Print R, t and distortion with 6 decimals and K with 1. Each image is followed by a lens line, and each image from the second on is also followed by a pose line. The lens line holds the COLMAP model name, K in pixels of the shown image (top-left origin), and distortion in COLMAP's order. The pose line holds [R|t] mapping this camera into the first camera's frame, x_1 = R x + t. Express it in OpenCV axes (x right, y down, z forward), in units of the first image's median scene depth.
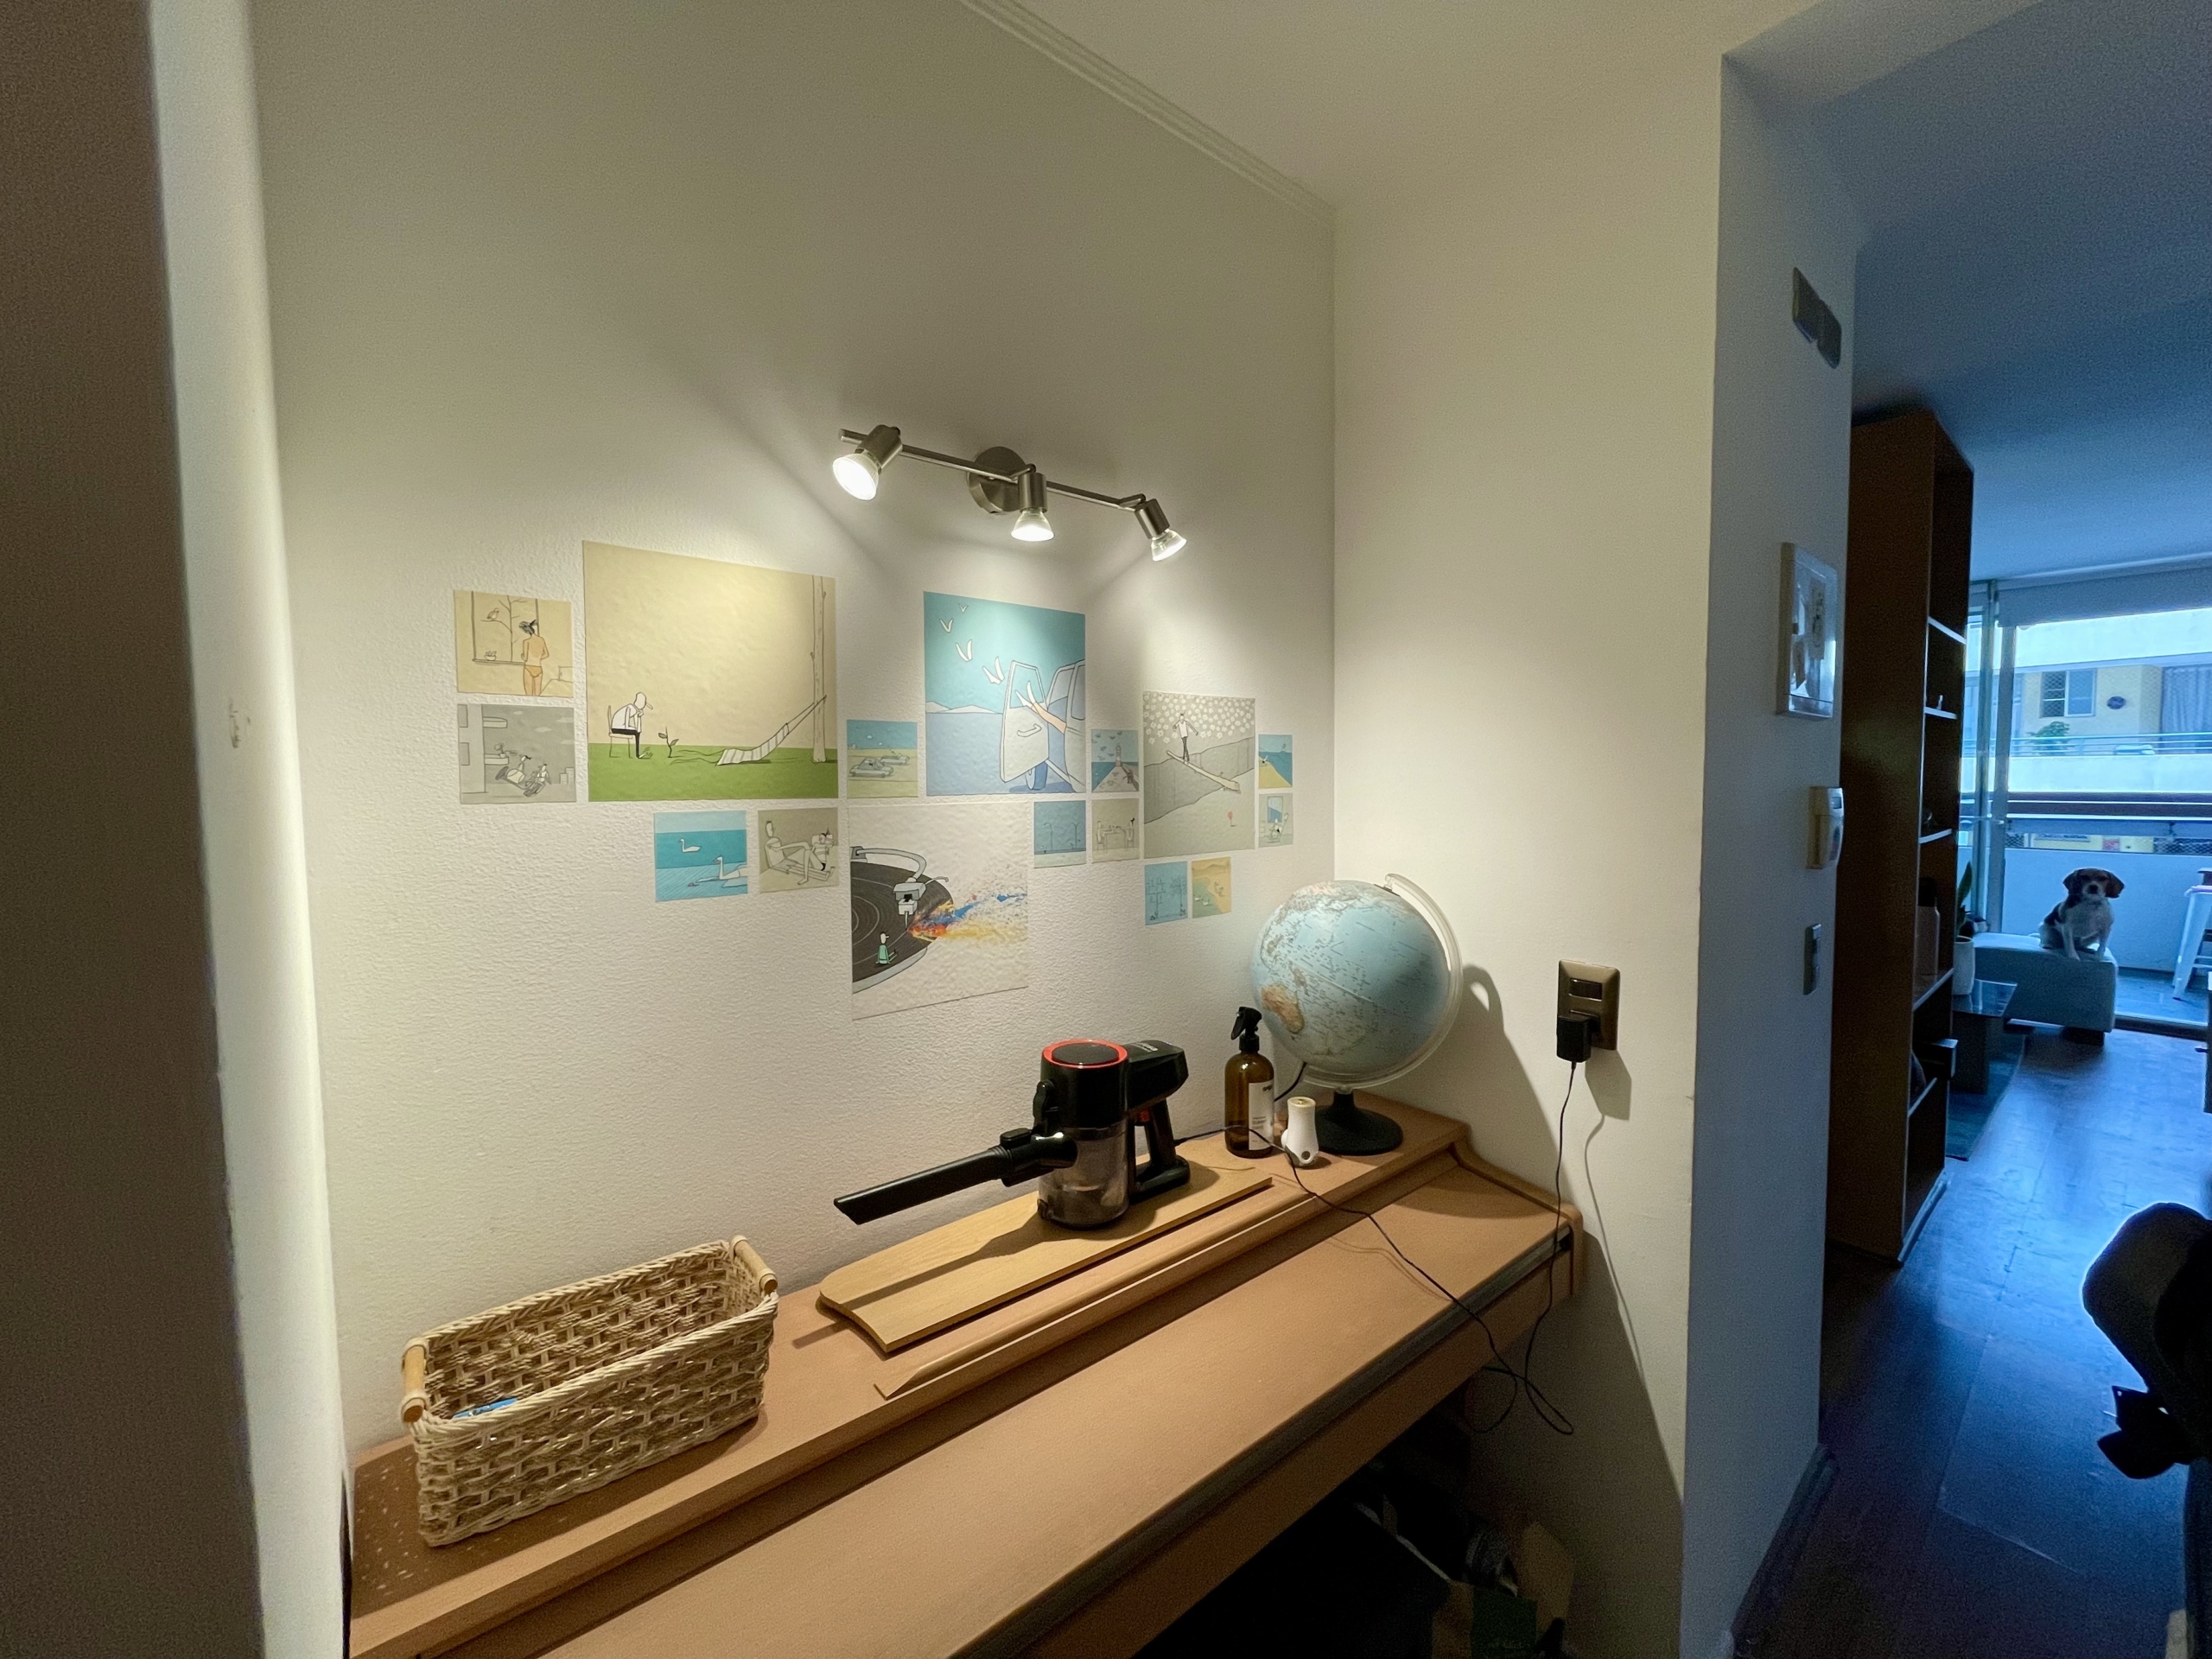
lens RADIAL K [[895.8, 0, 1101.0], [0, 895.8, 828.7], [0, 0, 1]] dist [-0.004769, 0.000201]
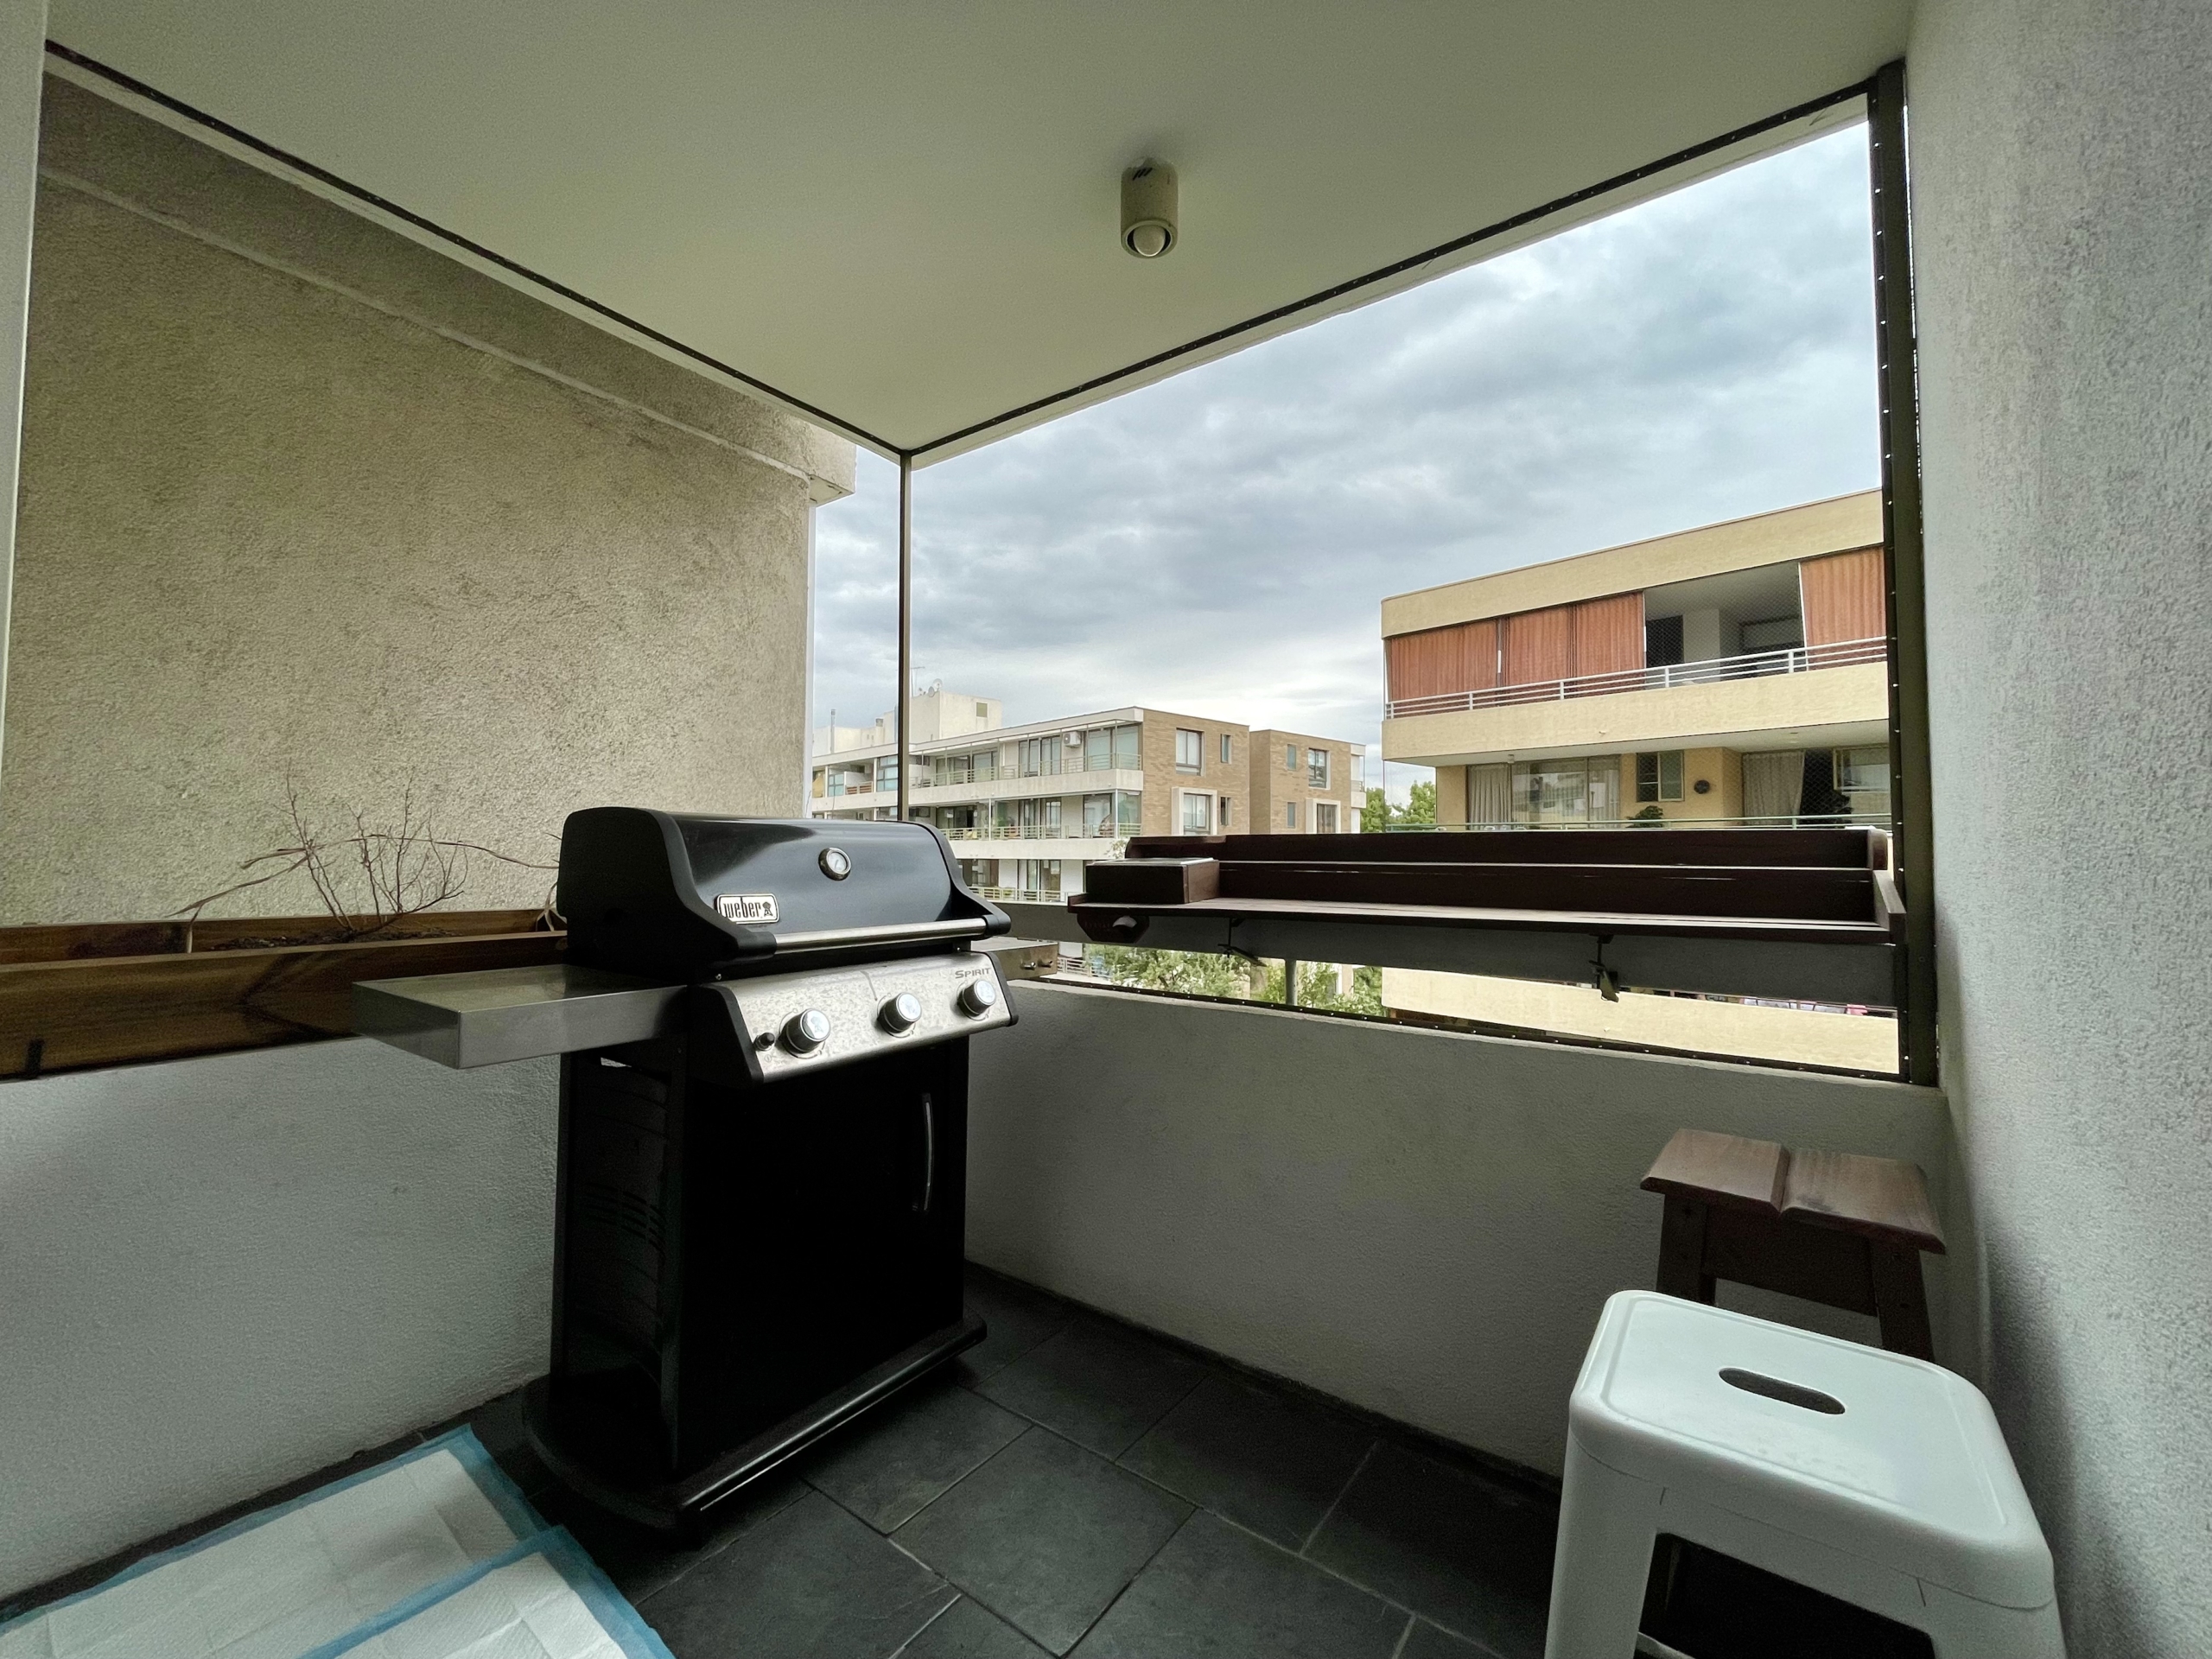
lens RADIAL K [[895.8, 0, 1097.0], [0, 895.8, 820.5], [0, 0, 1]] dist [-0.004769, 0.000201]
pose [[0.973294, 0.033322, 0.227131, 0.315370], [-0.009893, 0.994578, -0.103520, -0.003593], [-0.229349, 0.098509, 0.968347, 0.245644]]
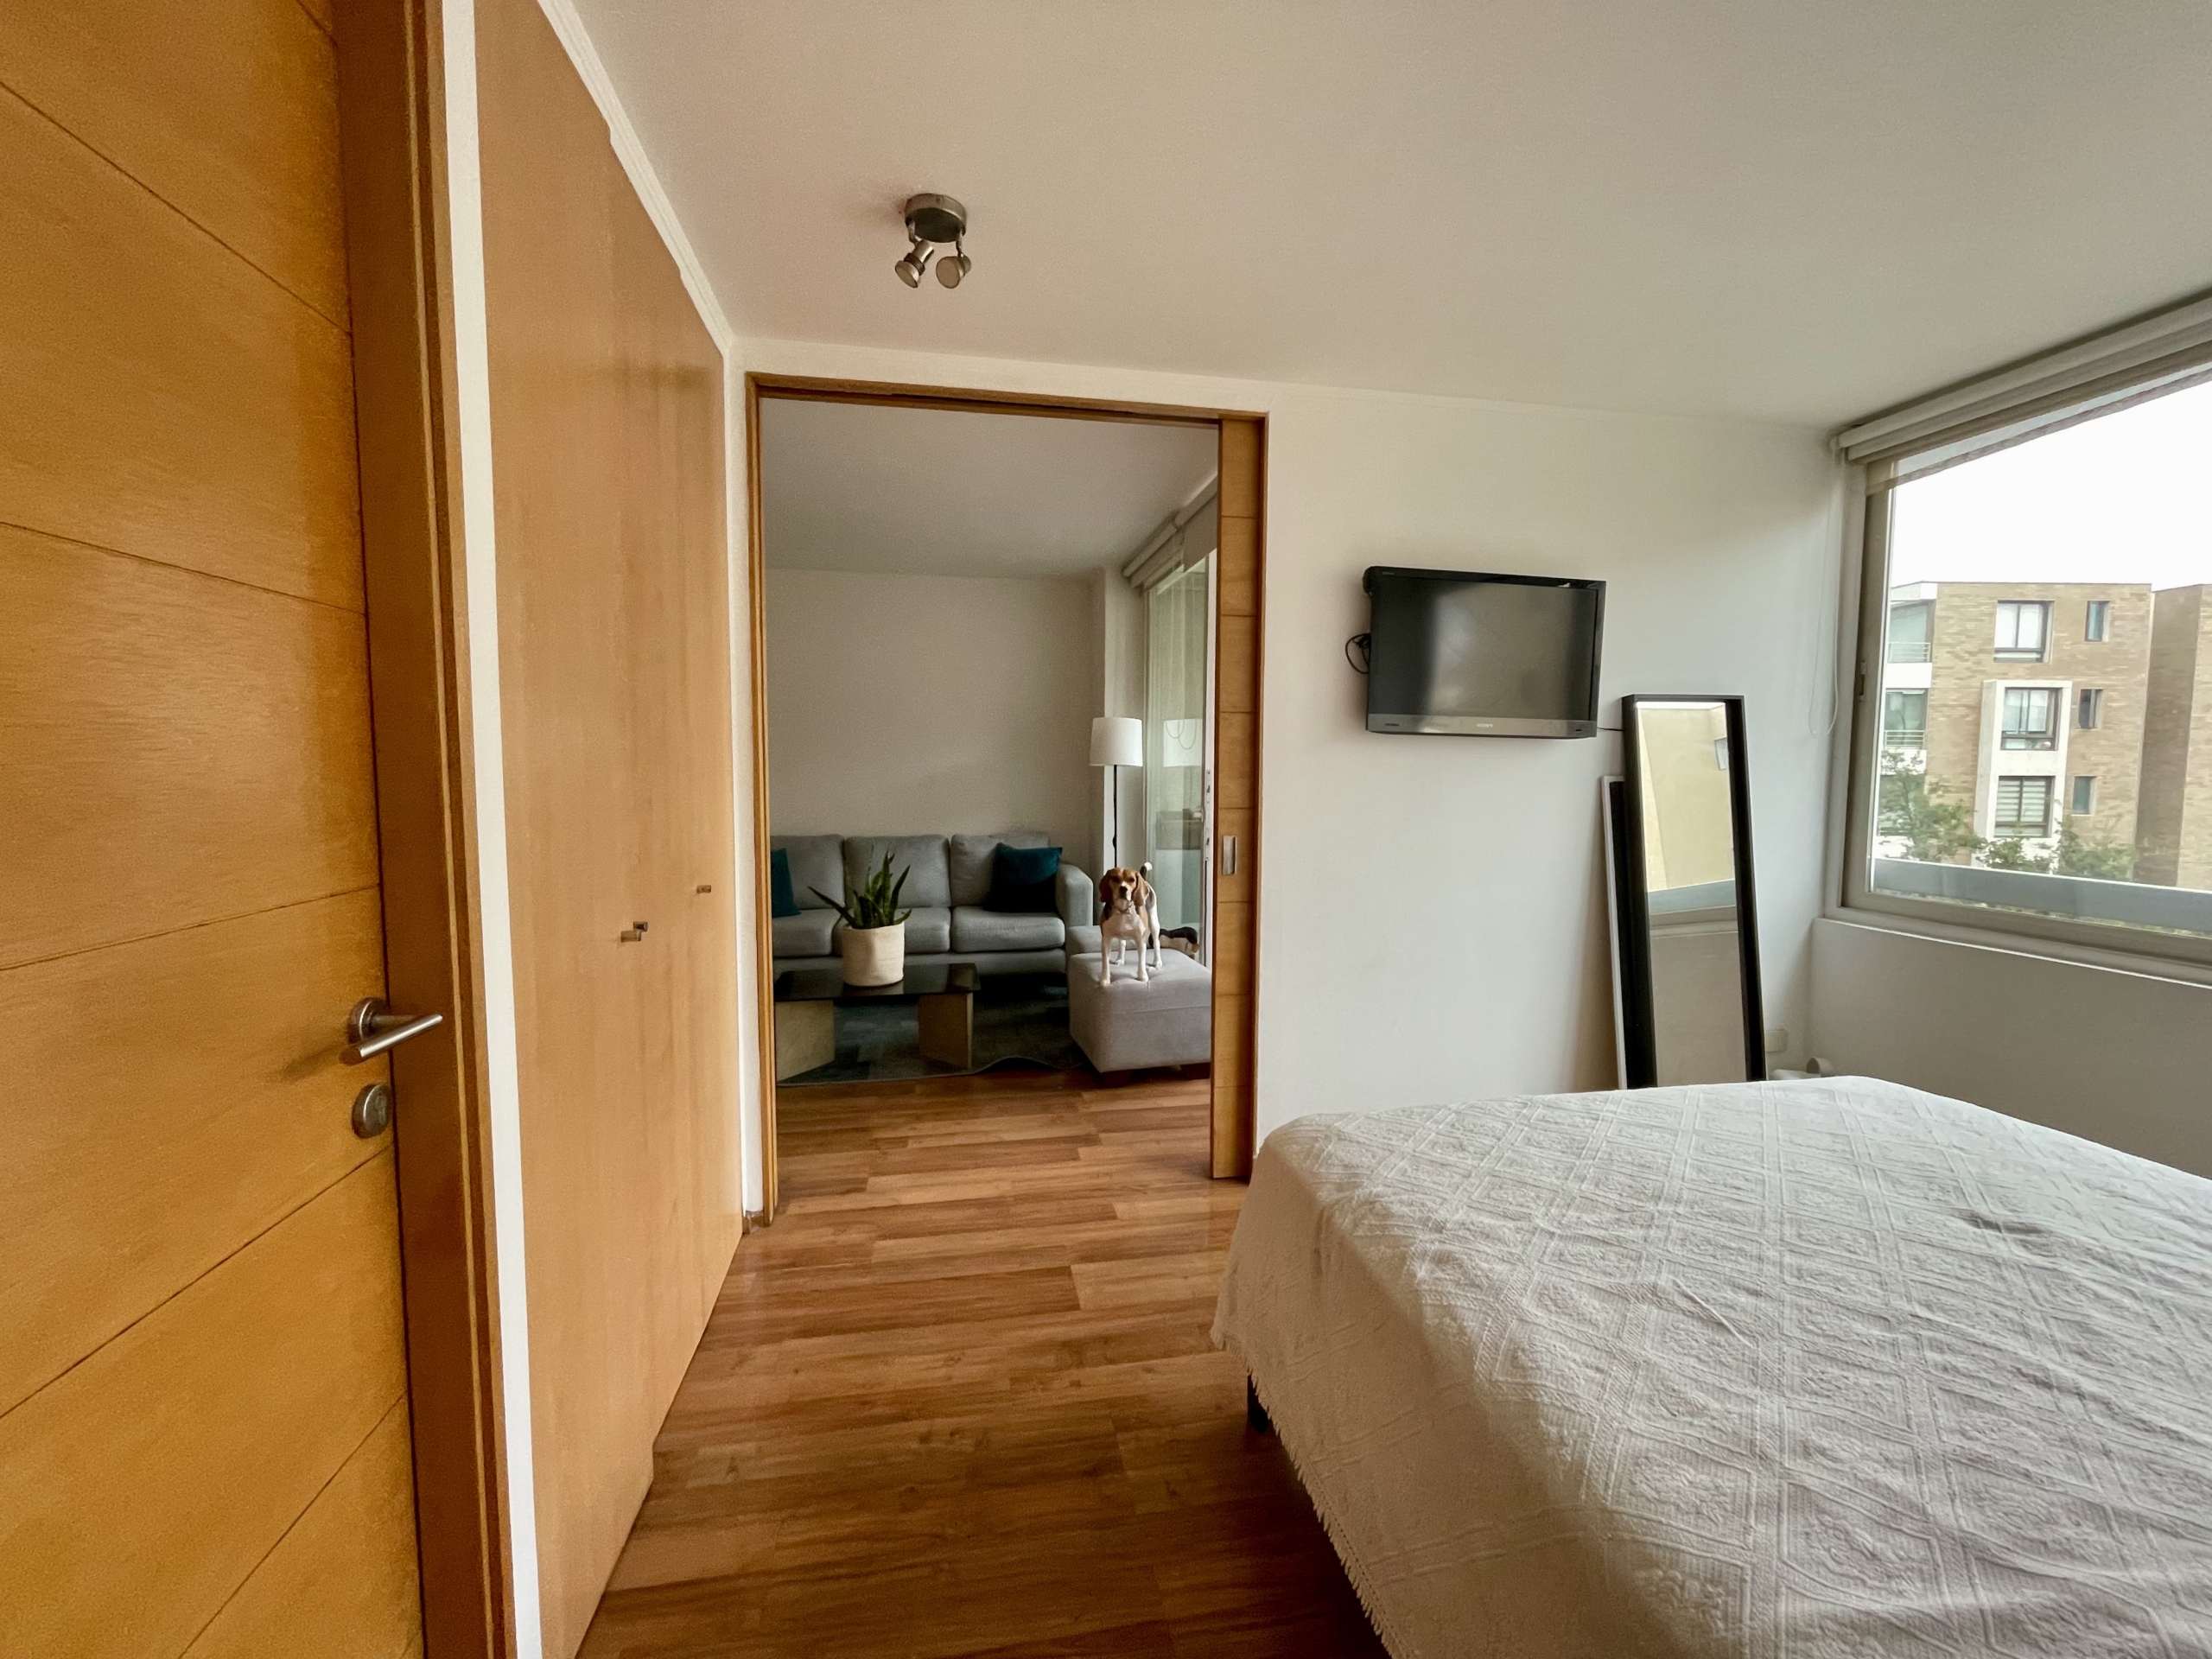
lens RADIAL K [[895.8, 0, 1101.1], [0, 895.8, 822.3], [0, 0, 1]] dist [-0.004769, 0.000201]
pose [[0.869056, 0.056587, -0.491467, 0.374778], [-0.050804, 0.998393, 0.025118, -0.005337], [0.492098, 0.003140, 0.870534, 0.076730]]
